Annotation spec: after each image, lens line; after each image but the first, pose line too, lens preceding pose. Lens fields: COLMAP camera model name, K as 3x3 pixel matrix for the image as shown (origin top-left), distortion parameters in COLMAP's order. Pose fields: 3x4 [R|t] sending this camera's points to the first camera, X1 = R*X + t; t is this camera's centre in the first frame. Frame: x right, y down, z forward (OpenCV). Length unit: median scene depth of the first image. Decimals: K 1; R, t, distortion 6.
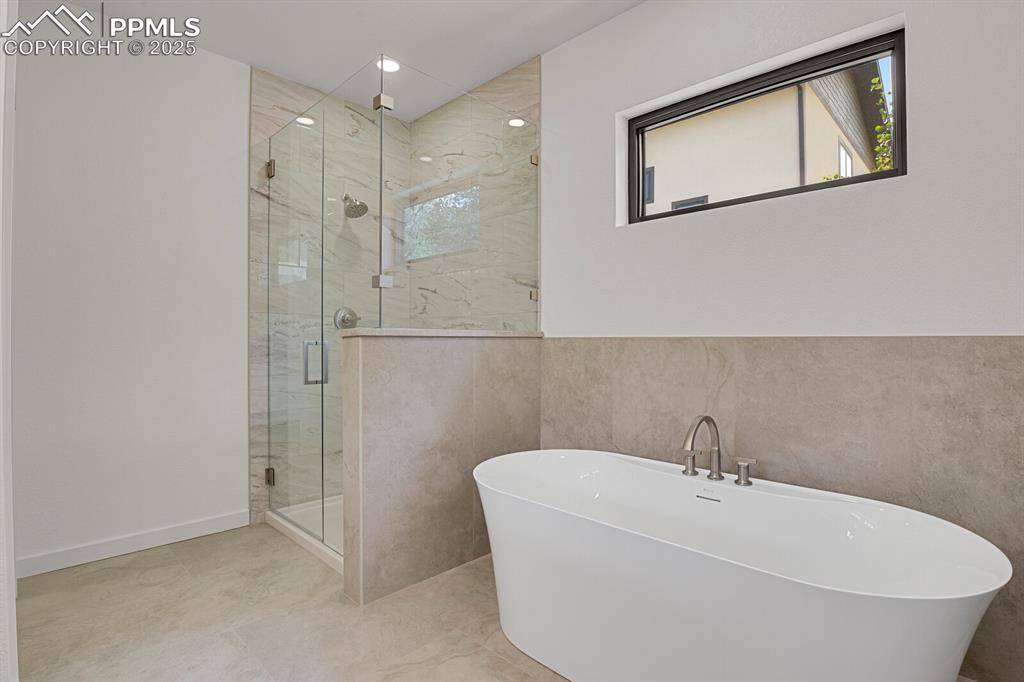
lens RADIAL K [[498.8, 0, 521.0], [0, 498.8, 342.2], [0, 0, 1]] dist [-0.027453, -0.001419]
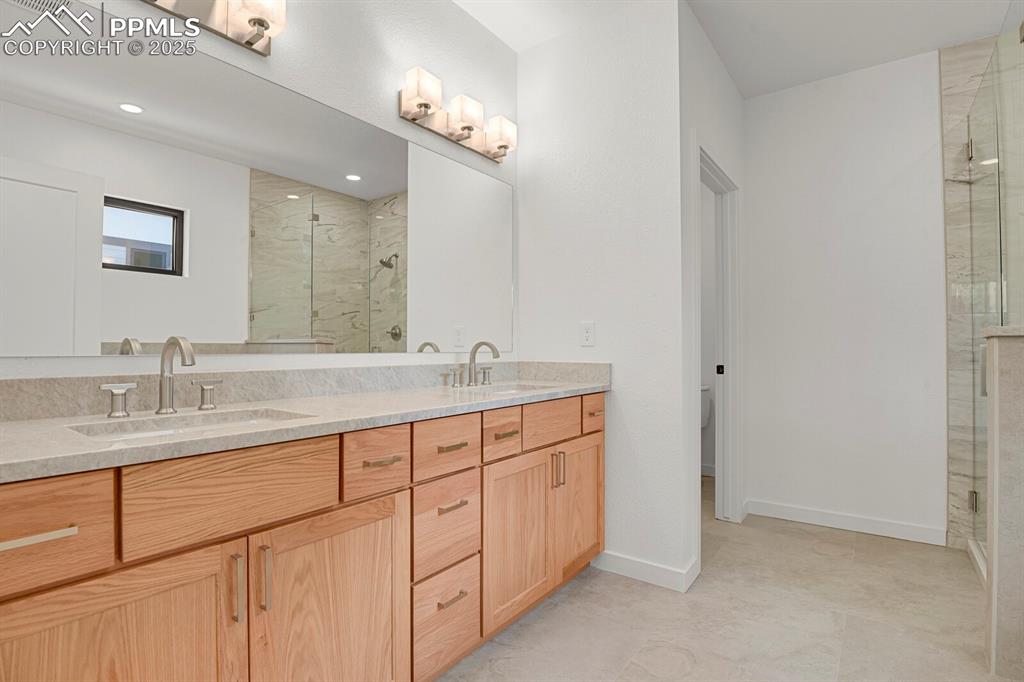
lens RADIAL K [[498.8, 0, 521.0], [0, 498.8, 342.2], [0, 0, 1]] dist [-0.027453, -0.001419]
pose [[0.138711, -0.015065, -0.990218, 0.236231], [-0.001375, 0.999880, -0.015405, 0.006277], [0.990332, 0.003499, 0.138673, 0.090812]]
